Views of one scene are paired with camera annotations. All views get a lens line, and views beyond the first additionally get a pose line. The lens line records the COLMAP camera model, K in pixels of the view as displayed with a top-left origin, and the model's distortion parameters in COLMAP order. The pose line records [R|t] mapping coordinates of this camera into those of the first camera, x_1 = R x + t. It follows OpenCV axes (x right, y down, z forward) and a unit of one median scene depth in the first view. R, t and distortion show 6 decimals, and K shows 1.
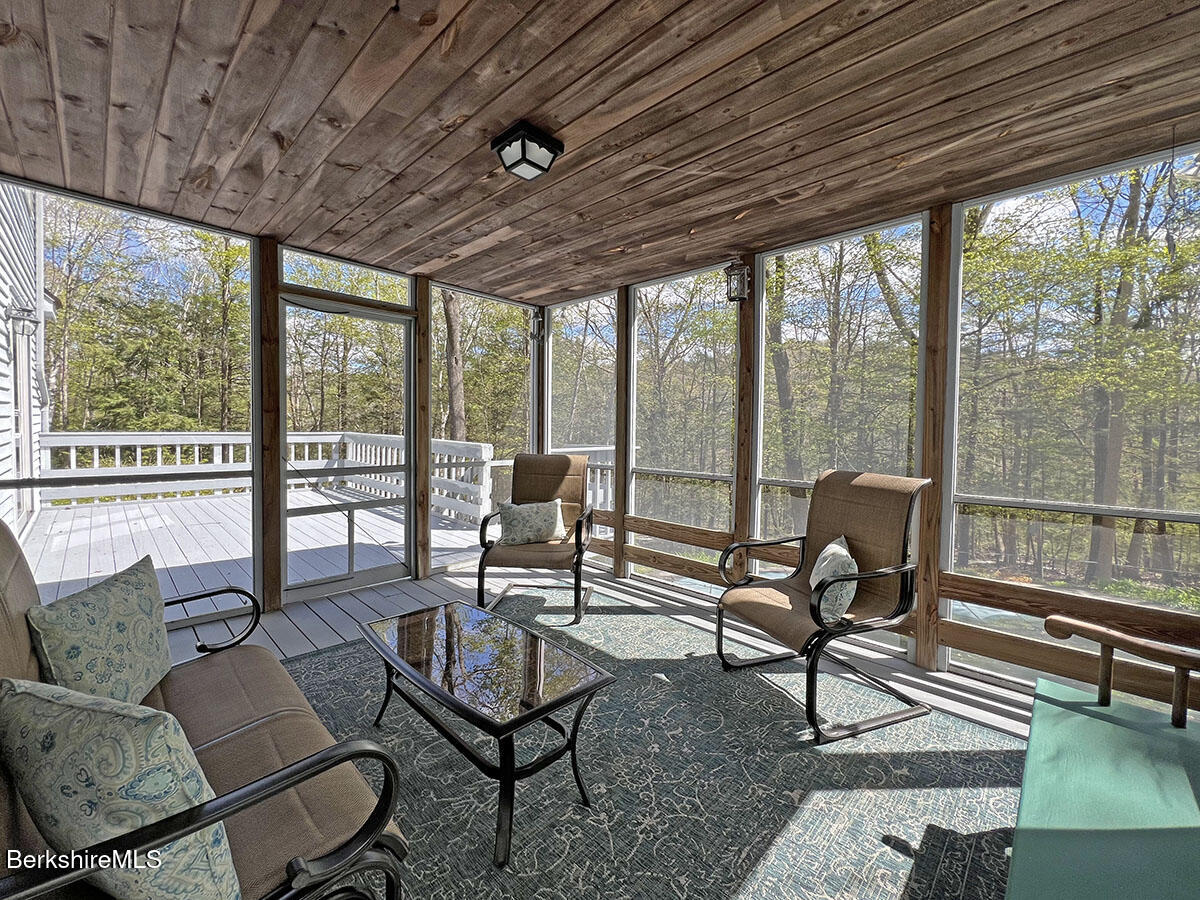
lens RADIAL K [[481.9, 0, 602.5], [0, 481.9, 437.8], [0, 0, 1]] dist [-0.002178, 0.000507]
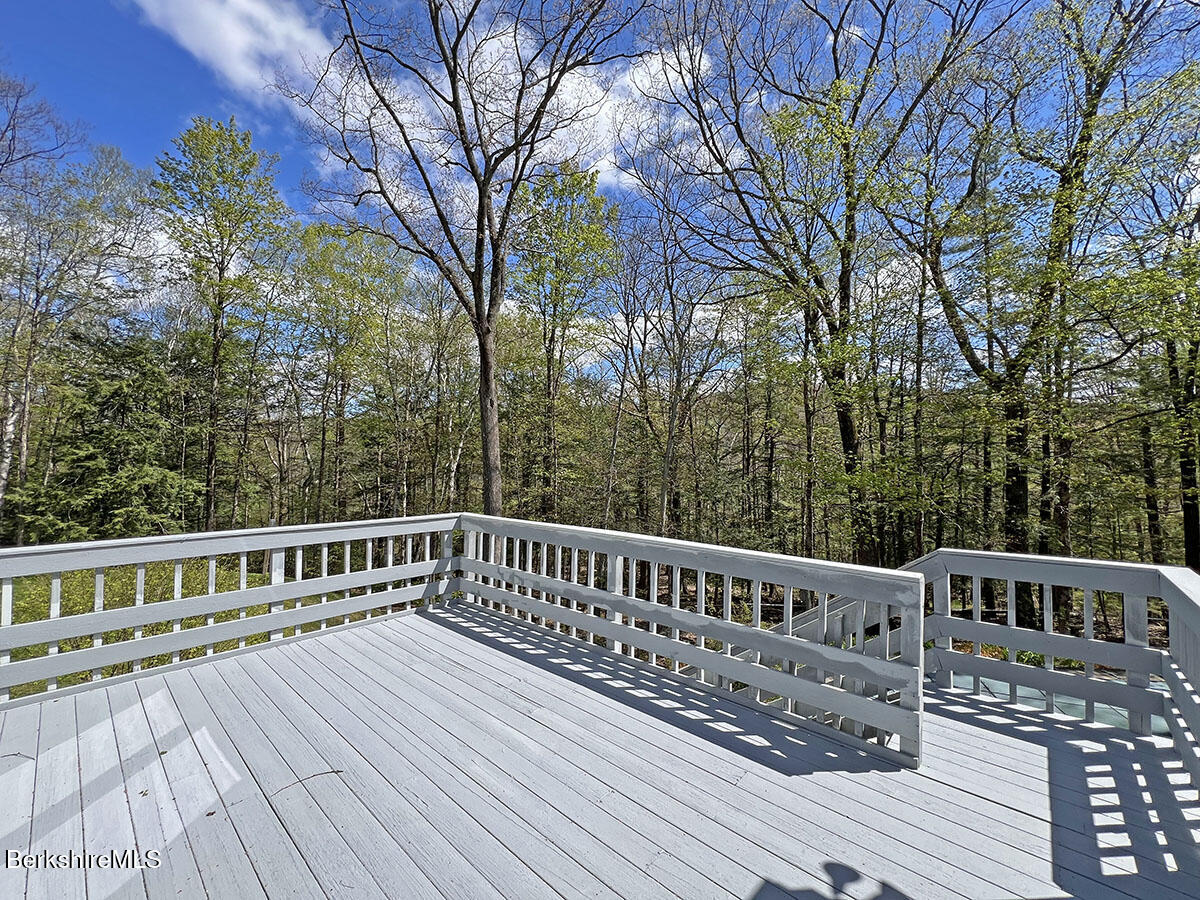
lens RADIAL K [[481.9, 0, 594.3], [0, 481.9, 453.1], [0, 0, 1]] dist [-0.002178, 0.000507]
pose [[0.999609, -0.008887, 0.026517, -0.138125], [0.010325, 0.998457, -0.054559, -0.020254], [-0.025991, 0.054811, 0.998158, 0.131000]]
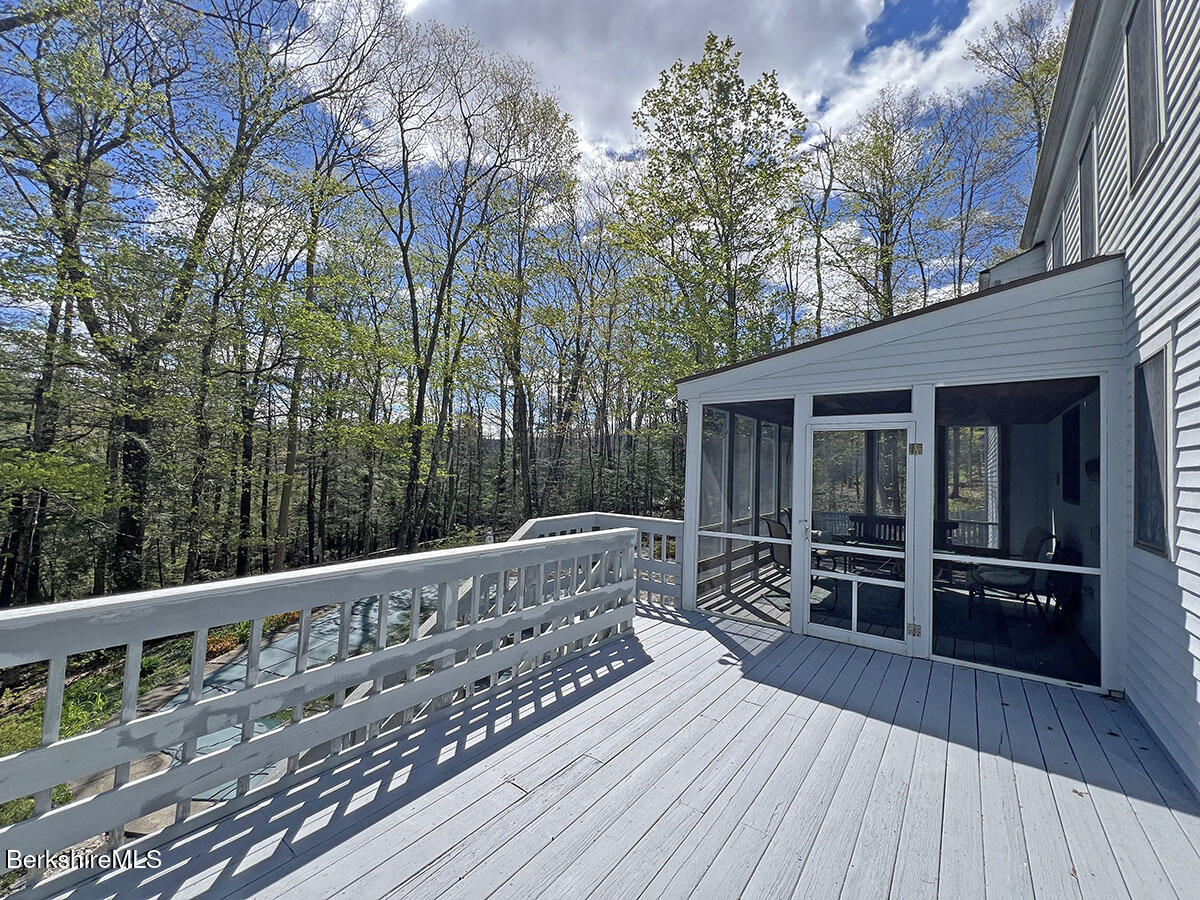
lens RADIAL K [[481.9, 0, 607.4], [0, 481.9, 445.9], [0, 0, 1]] dist [-0.002178, 0.000507]
pose [[-0.118714, 0.027139, 0.992558, -0.273653], [-0.001498, 0.999620, -0.027511, -0.027365], [-0.992927, -0.004752, -0.118629, 0.287581]]
